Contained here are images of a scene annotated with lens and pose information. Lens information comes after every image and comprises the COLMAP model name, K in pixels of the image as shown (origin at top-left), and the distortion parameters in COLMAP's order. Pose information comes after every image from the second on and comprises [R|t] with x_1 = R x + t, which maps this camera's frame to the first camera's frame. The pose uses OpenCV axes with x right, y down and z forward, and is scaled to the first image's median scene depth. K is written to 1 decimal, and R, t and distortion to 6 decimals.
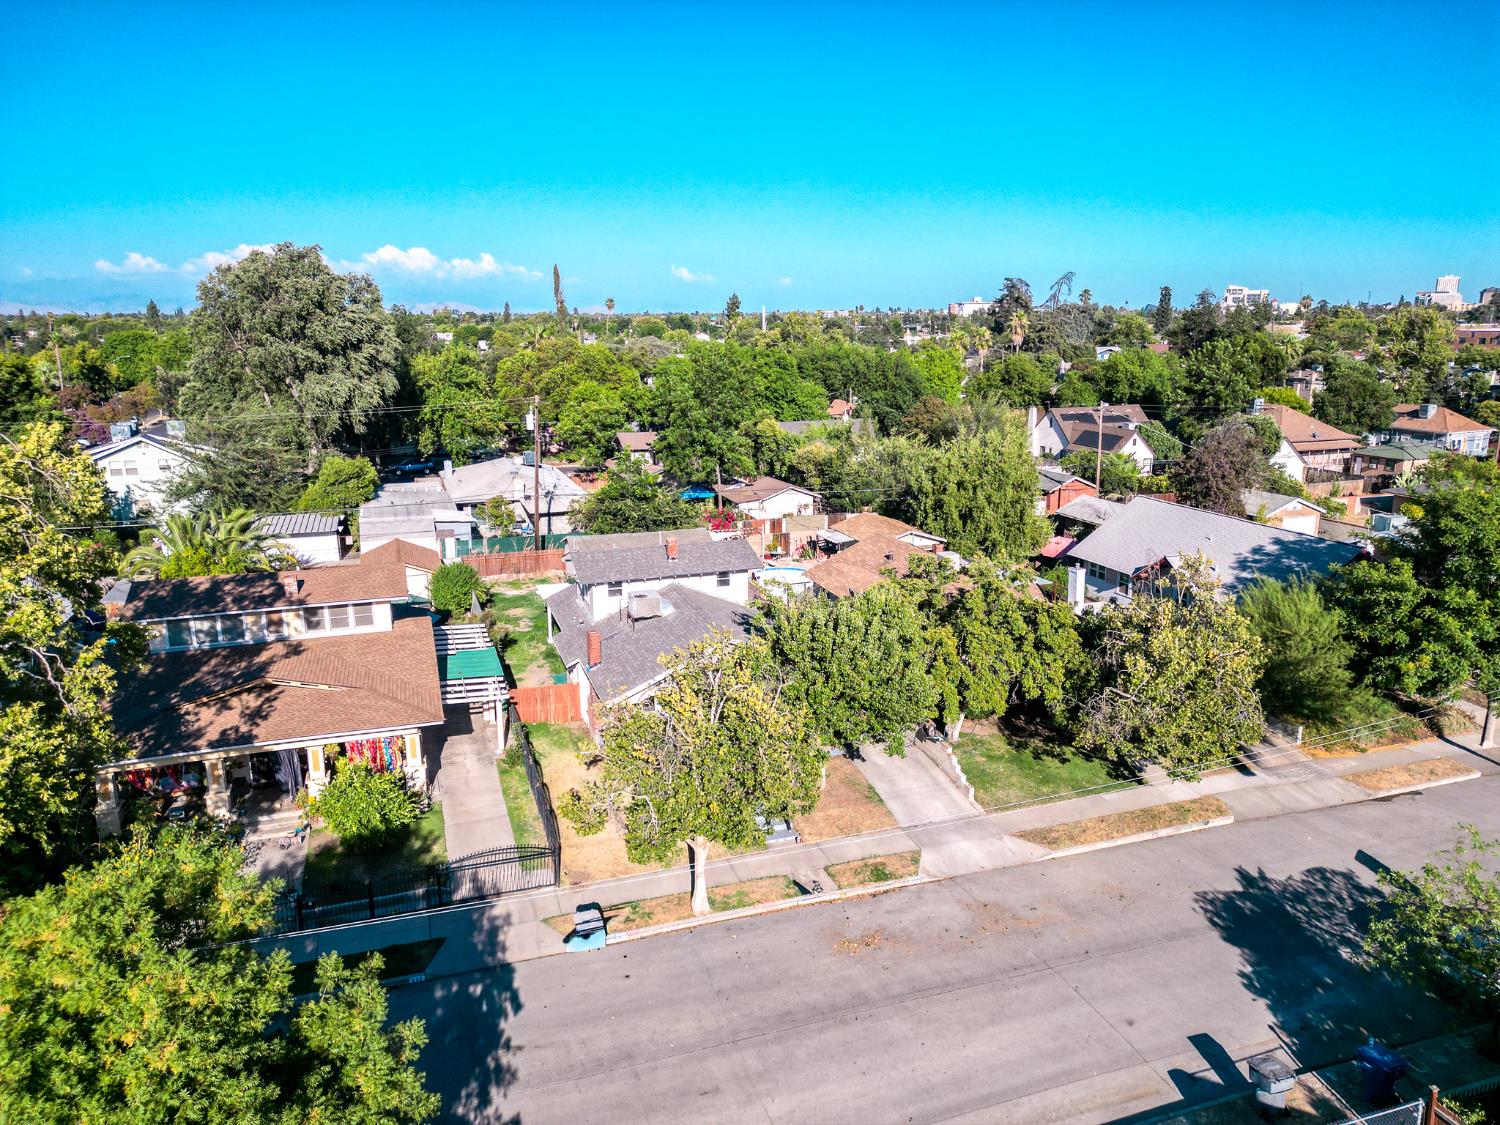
lens RADIAL K [[1021.5, 0, 754.0], [0, 1021.5, 563.2], [0, 0, 1]] dist [0.051367, -0.008711]
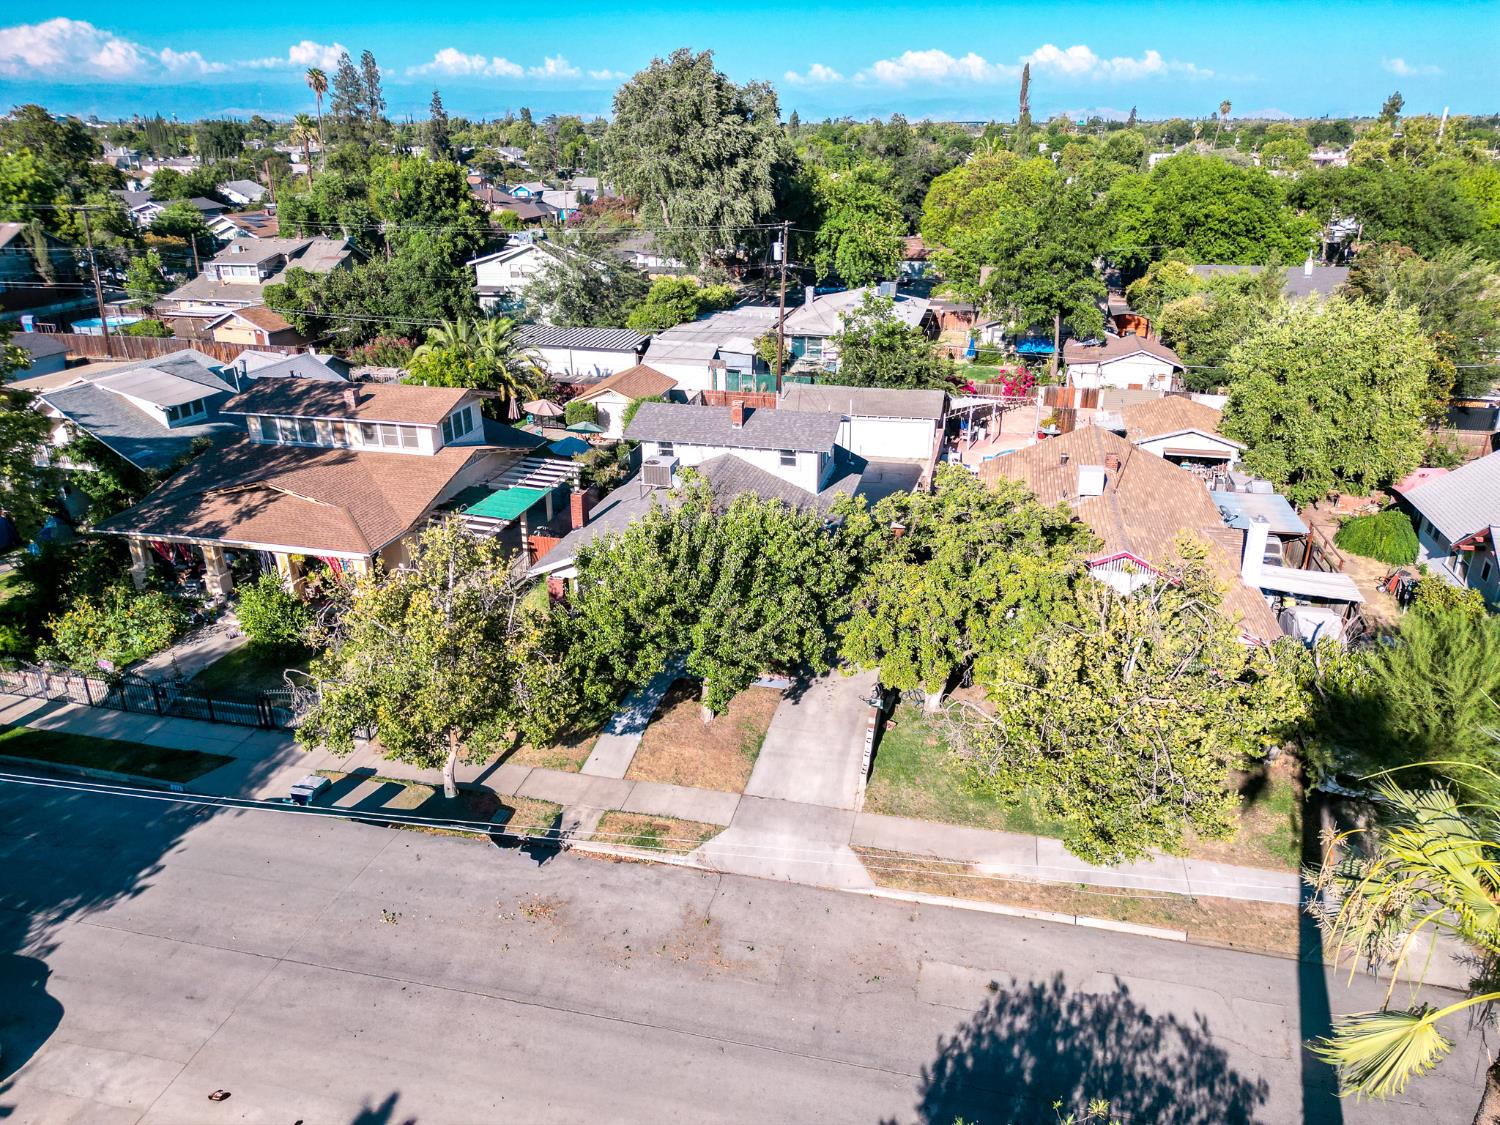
lens RADIAL K [[1021.5, 0, 749.2], [0, 1021.5, 561.3], [0, 0, 1]] dist [0.051367, -0.008711]
pose [[0.855755, 0.208164, -0.473657, 0.435661], [-0.128204, 0.972255, 0.195662, -0.075014], [0.501245, -0.106714, 0.858700, 0.275947]]
